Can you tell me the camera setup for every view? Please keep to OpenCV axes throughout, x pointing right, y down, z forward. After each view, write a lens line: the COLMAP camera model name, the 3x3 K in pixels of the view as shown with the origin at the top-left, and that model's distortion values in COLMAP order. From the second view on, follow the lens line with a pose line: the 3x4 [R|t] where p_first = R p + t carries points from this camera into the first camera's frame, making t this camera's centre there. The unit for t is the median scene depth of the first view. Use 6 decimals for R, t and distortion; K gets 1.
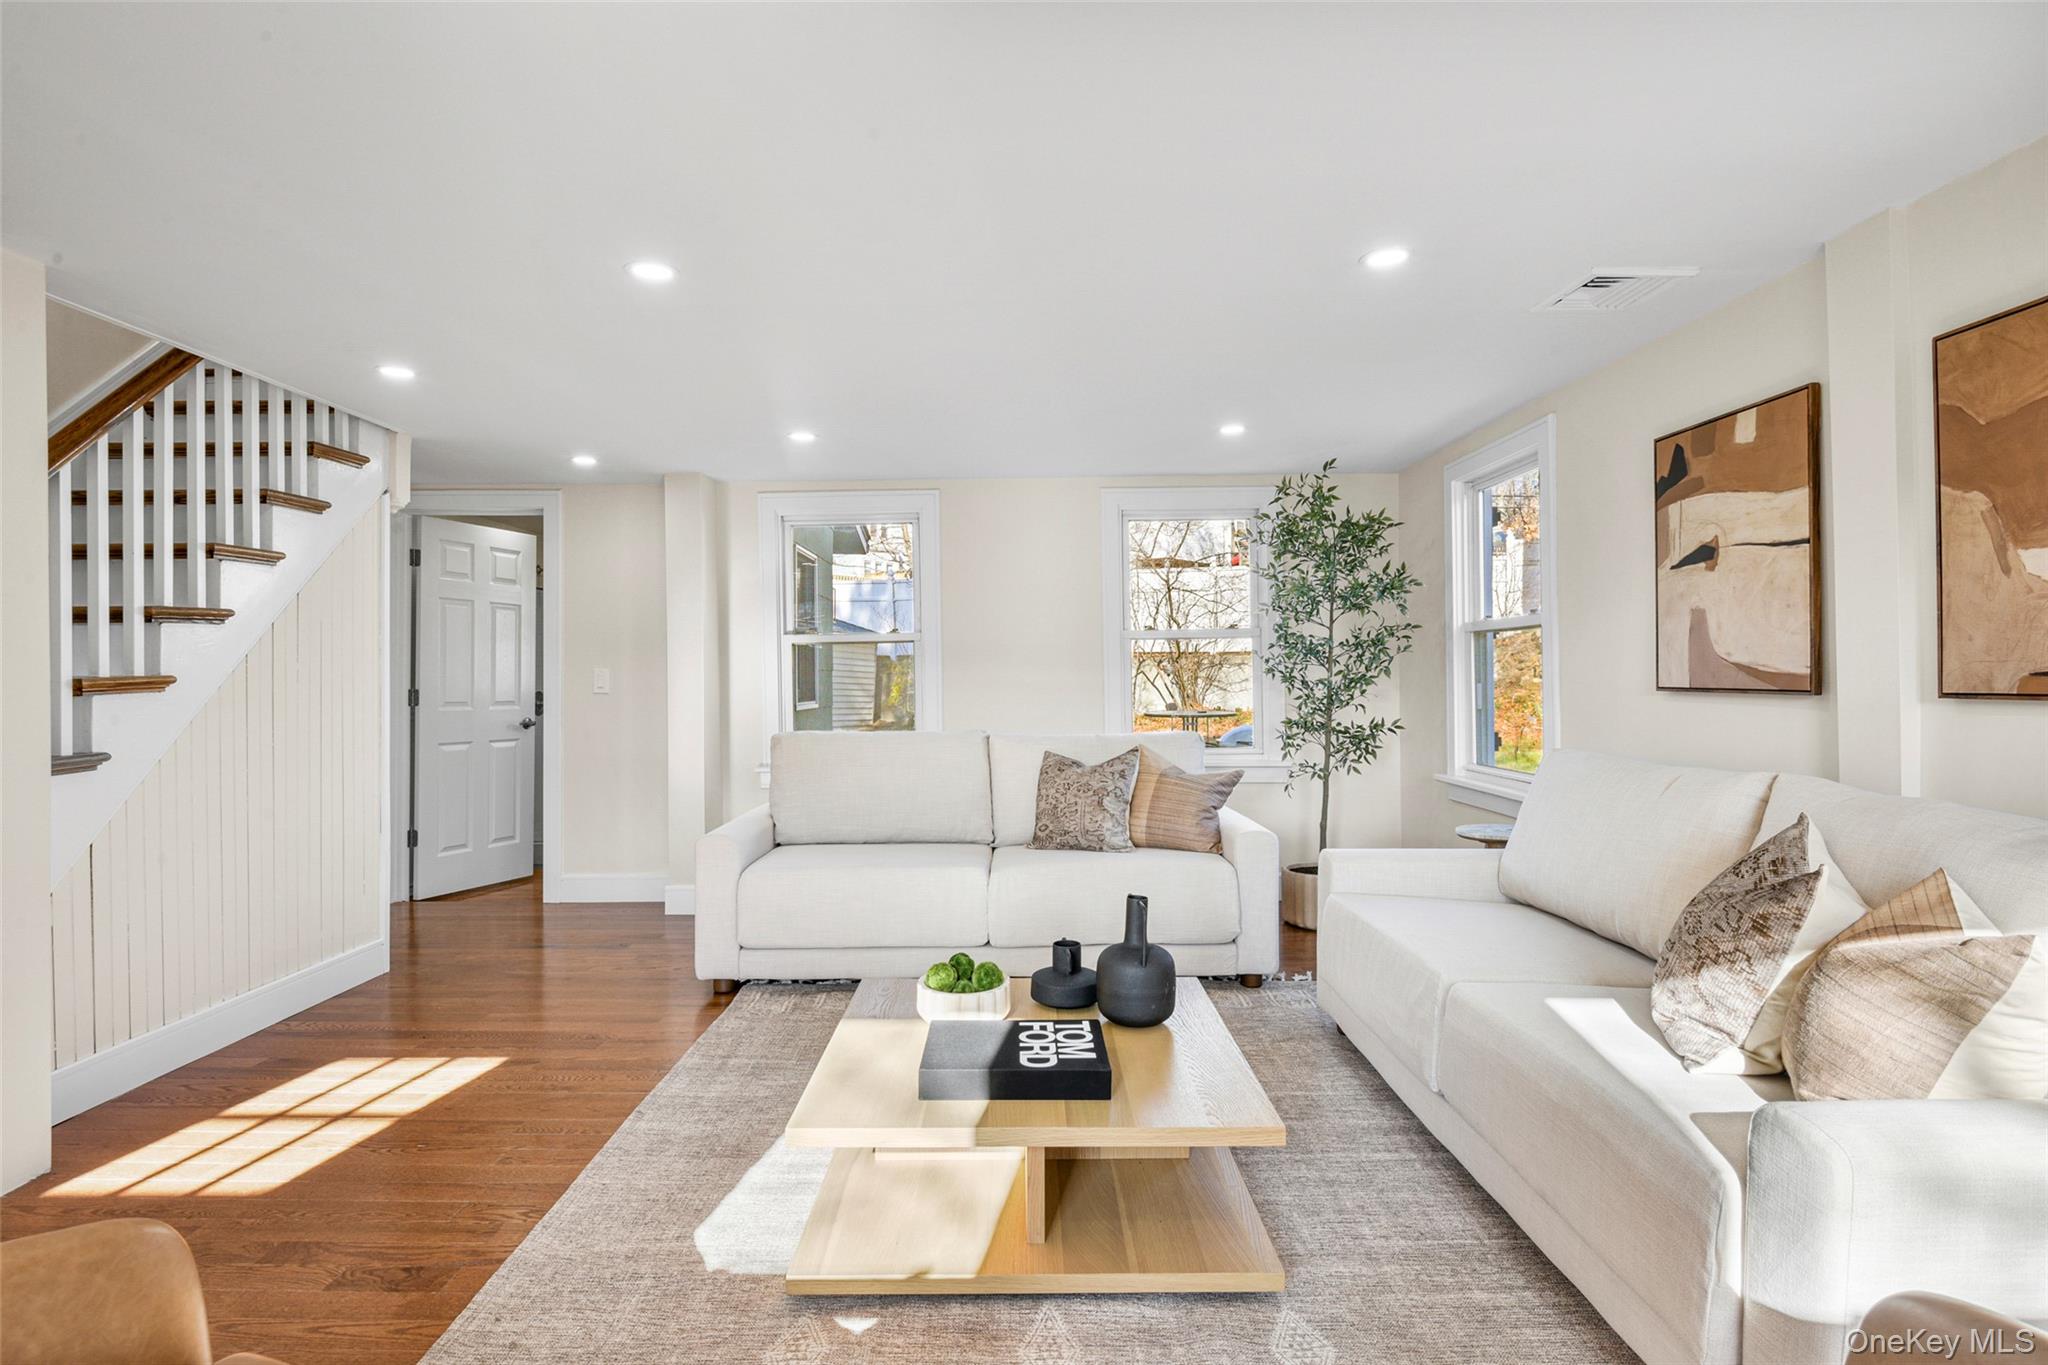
lens RADIAL K [[1010.2, 0, 1024.0], [0, 1010.2, 682.5], [0, 0, 1]] dist [0.012212, -0.013986]
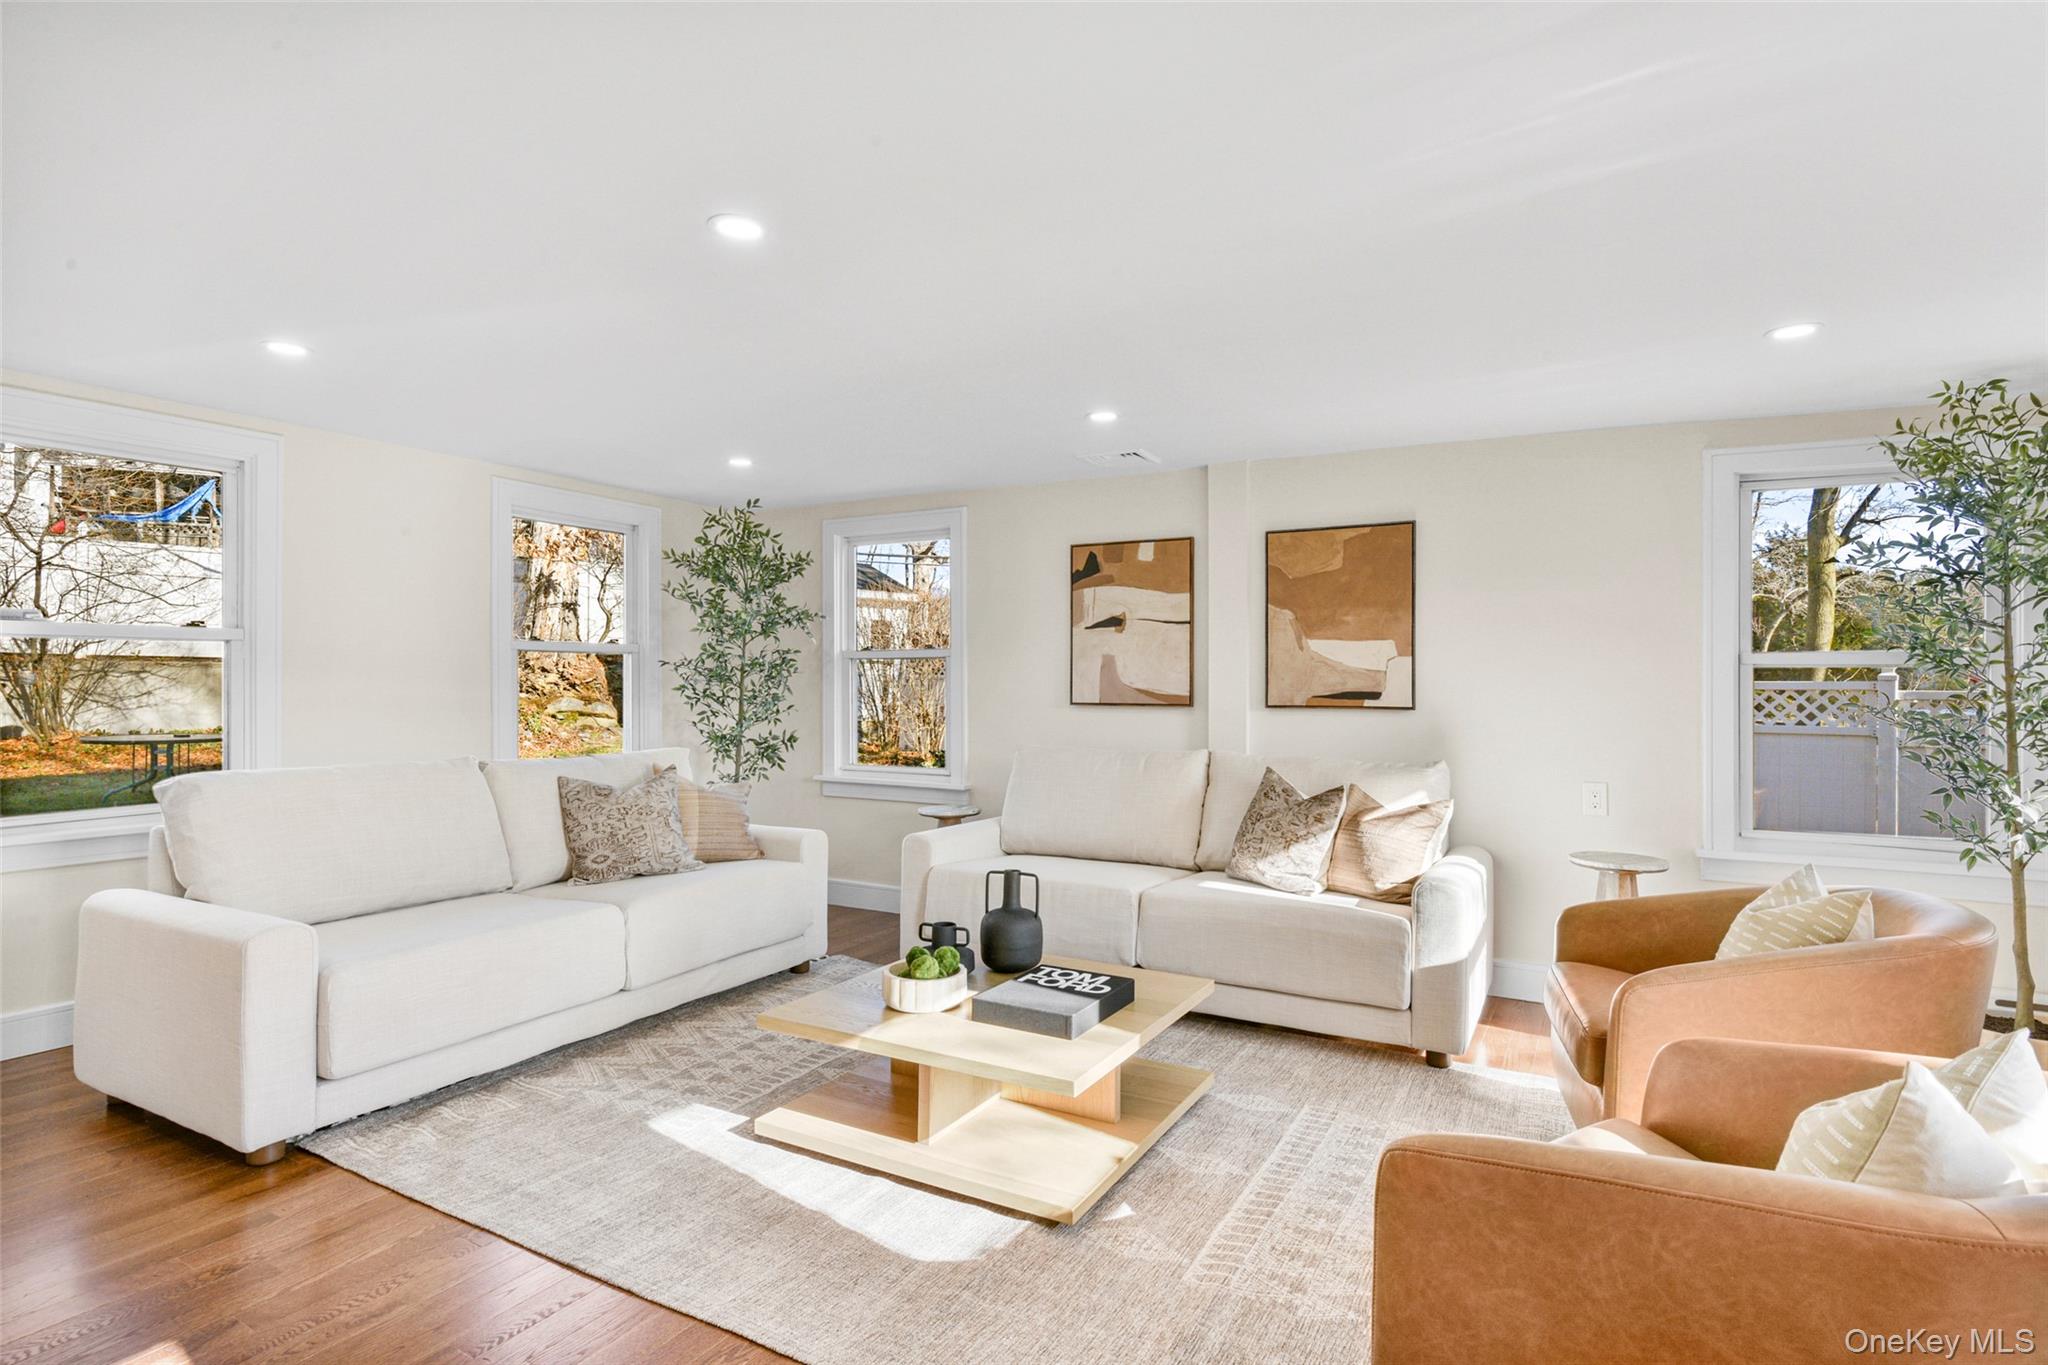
lens RADIAL K [[1020.3, 0, 1030.4], [0, 1020.3, 684.0], [0, 0, 1]] dist [0.013536, -0.014056]
pose [[0.492001, 0.013126, 0.870495, -0.797737], [-0.001834, 0.999900, -0.014041, -0.002256], [-0.870592, 0.005312, 0.491976, 0.282806]]
